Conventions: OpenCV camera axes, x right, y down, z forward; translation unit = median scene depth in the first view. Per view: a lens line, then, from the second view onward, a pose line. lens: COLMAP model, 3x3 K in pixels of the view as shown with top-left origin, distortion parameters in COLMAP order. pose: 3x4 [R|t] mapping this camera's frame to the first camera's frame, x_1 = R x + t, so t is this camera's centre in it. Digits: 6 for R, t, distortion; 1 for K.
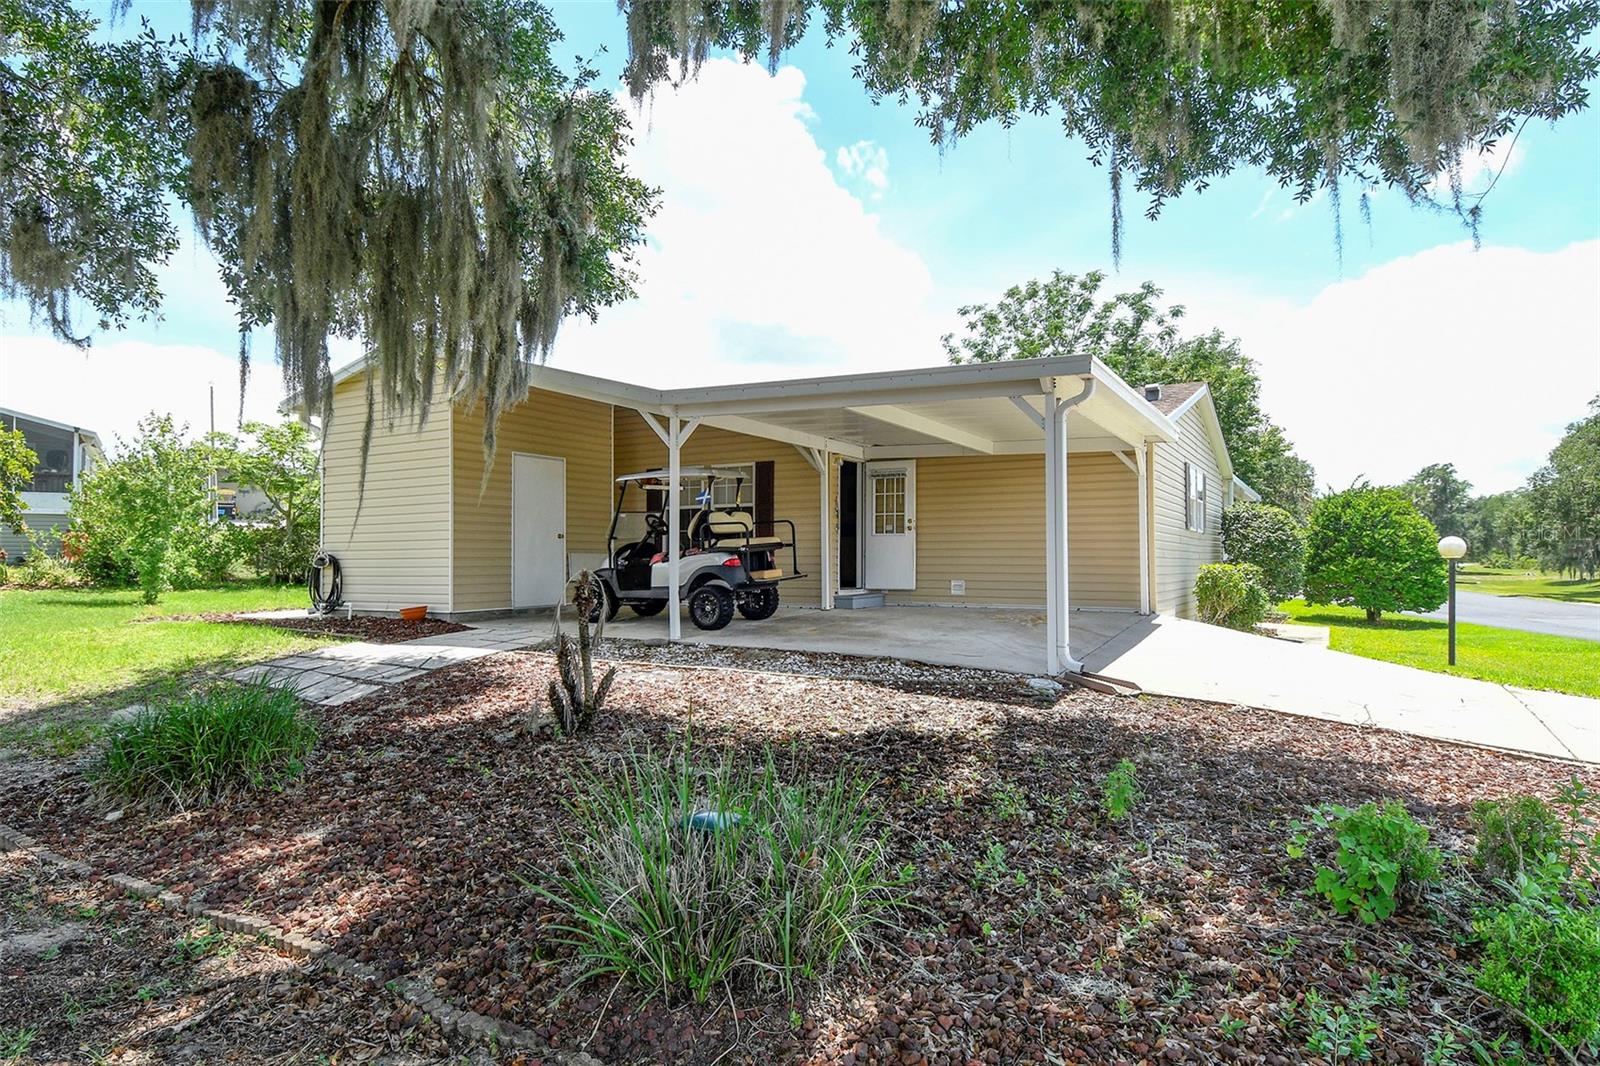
lens RADIAL K [[928.5, 0, 800.0], [0, 928.5, 533.0], [0, 0, 1]] dist [0.050867, -0.050508]
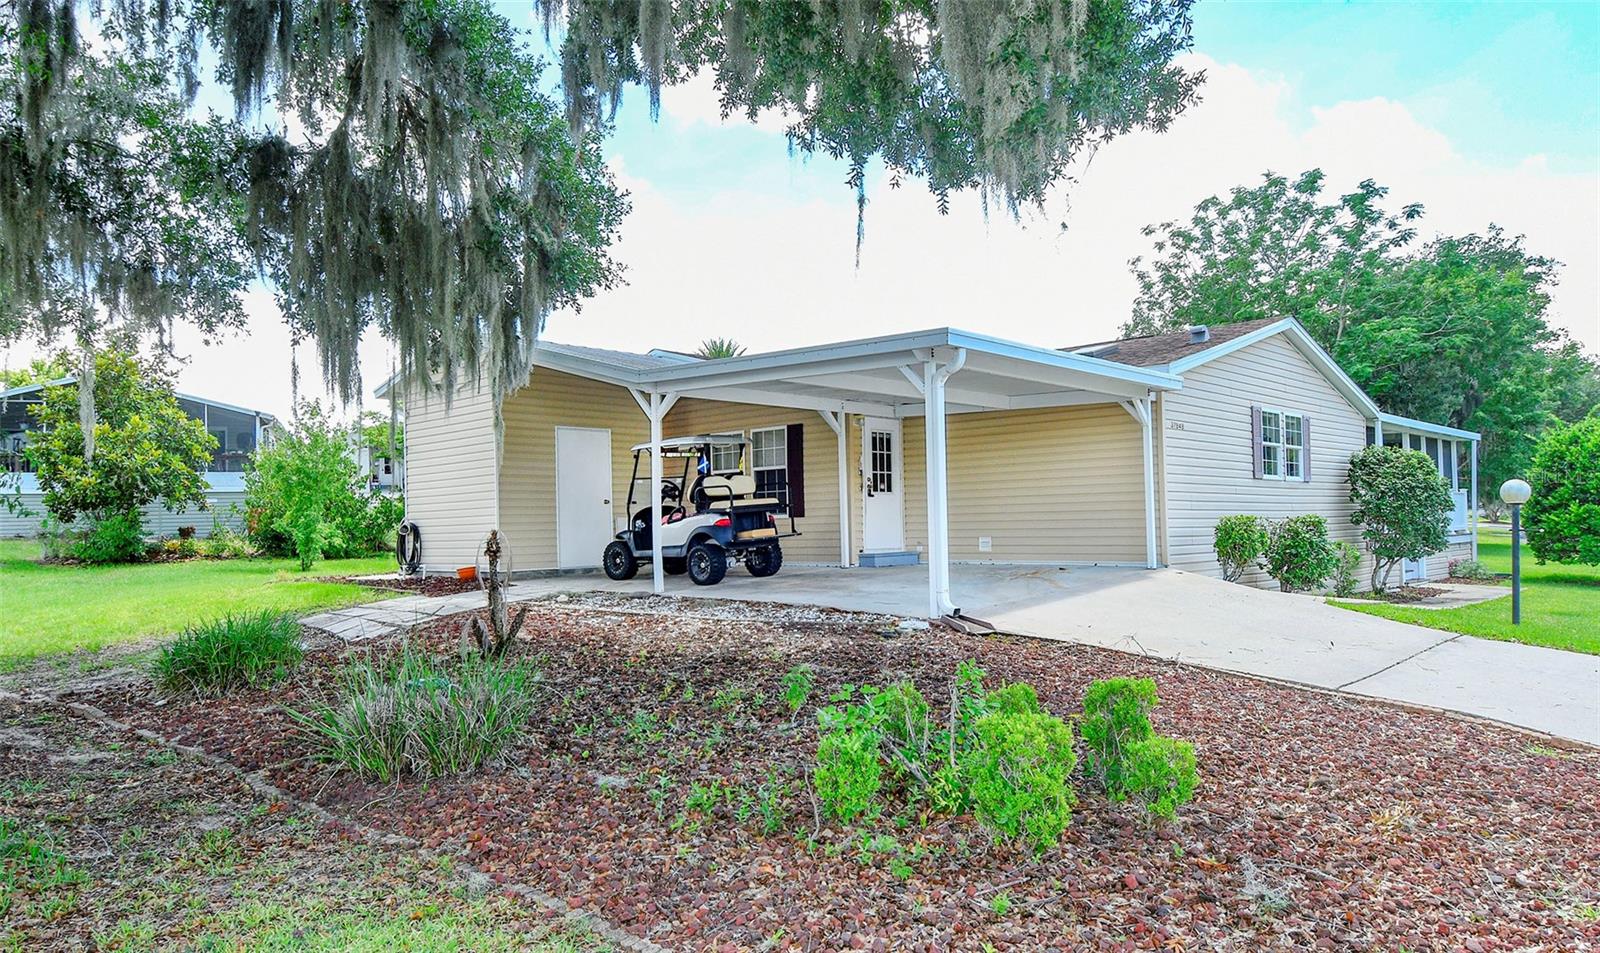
lens RADIAL K [[1078.2, 0, 800.8], [0, 1078.2, 496.4], [0, 0, 1]] dist [0.026096, 0.000338]
pose [[0.974125, -0.024470, -0.224682, 0.255771], [0.025227, 0.999682, 0.000495, 0.002341], [0.224598, -0.006150, 0.974432, -0.172358]]
